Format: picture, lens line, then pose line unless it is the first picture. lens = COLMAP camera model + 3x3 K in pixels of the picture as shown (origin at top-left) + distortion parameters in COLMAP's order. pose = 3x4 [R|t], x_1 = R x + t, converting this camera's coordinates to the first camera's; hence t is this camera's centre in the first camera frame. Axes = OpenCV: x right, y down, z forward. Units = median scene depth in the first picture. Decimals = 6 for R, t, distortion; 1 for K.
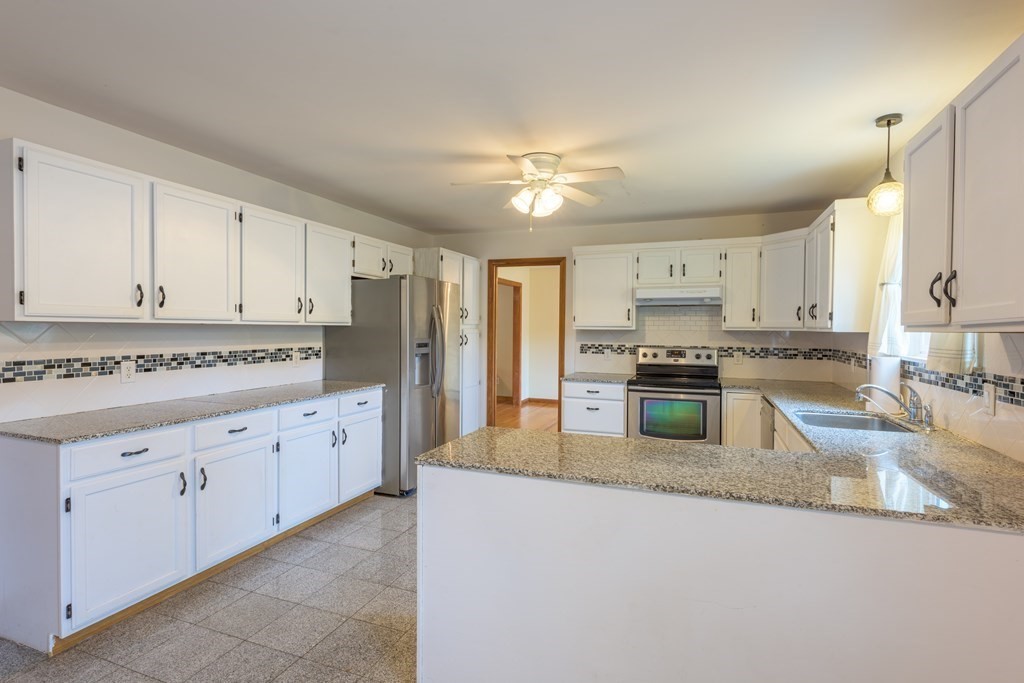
lens RADIAL K [[511.7, 0, 508.2], [0, 511.7, 338.8], [0, 0, 1]] dist [-0.001823, -0.004869]
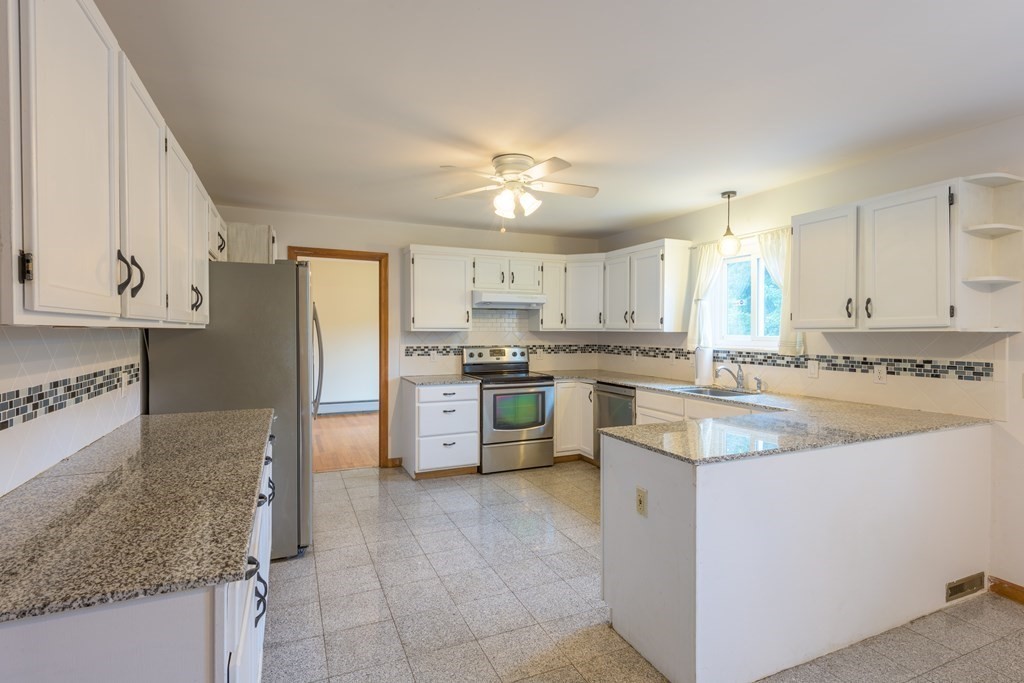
lens RADIAL K [[511.7, 0, 514.2], [0, 511.7, 339.0], [0, 0, 1]] dist [-0.001823, -0.004869]
pose [[0.701321, -0.019689, 0.712574, -0.602762], [0.018914, 0.999781, 0.009009, -0.013250], [-0.712595, 0.007159, 0.701539, 0.281311]]
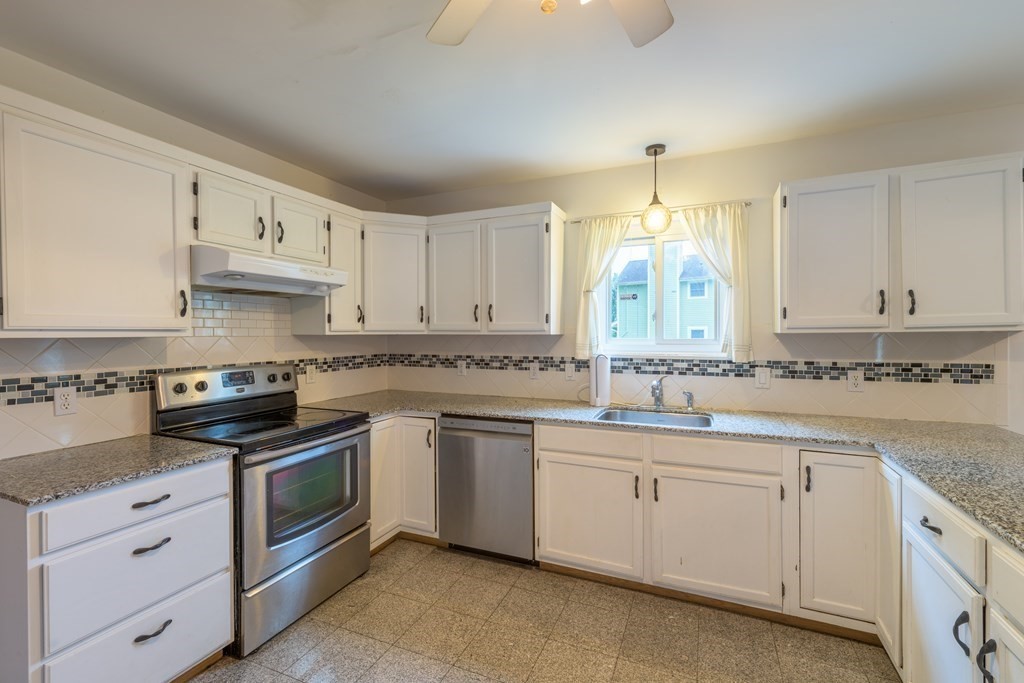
lens RADIAL K [[449.4, 0, 519.2], [0, 449.4, 336.1], [0, 0, 1]] dist [0.007841, -0.002594]
pose [[0.030151, -0.017419, 0.999394, -0.212582], [0.025345, 0.999540, 0.016657, -0.024059], [-0.999224, 0.024827, 0.030579, 0.949566]]
